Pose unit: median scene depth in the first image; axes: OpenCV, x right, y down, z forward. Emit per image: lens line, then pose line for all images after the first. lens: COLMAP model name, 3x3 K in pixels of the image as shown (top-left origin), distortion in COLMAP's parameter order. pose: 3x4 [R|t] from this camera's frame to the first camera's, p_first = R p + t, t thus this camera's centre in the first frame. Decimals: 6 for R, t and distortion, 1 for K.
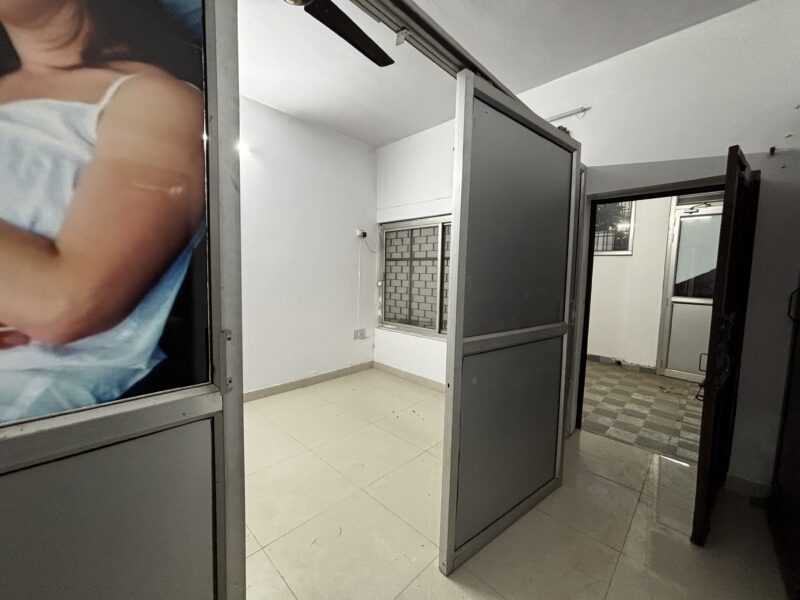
lens RADIAL K [[323.3, 0, 398.2], [0, 323.3, 299.6], [0, 0, 1]] dist [-0.000125, -0.000307]
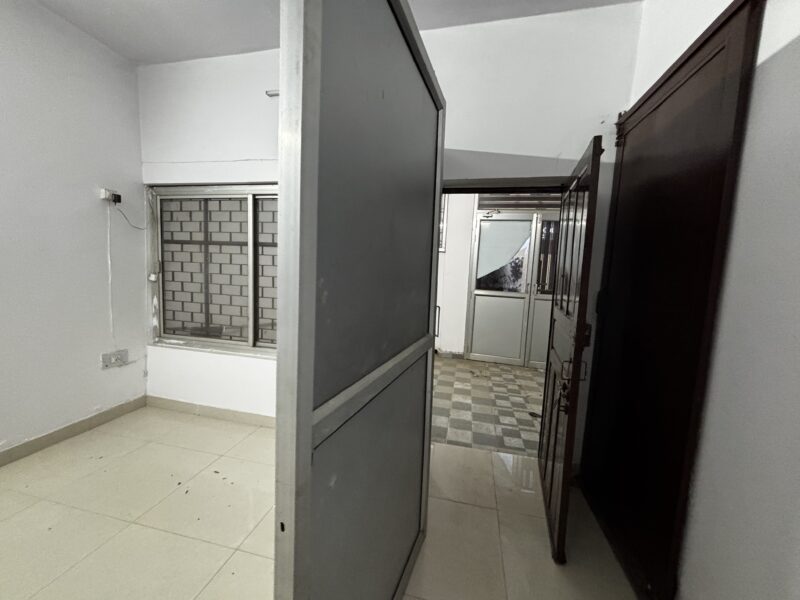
lens RADIAL K [[323.3, 0, 398.8], [0, 323.3, 301.6], [0, 0, 1]] dist [-0.000125, -0.000307]
pose [[0.851259, -0.034598, 0.523603, 0.024107], [0.016268, 0.999084, 0.039569, -0.019408], [-0.524493, -0.025166, 0.851043, 0.187897]]
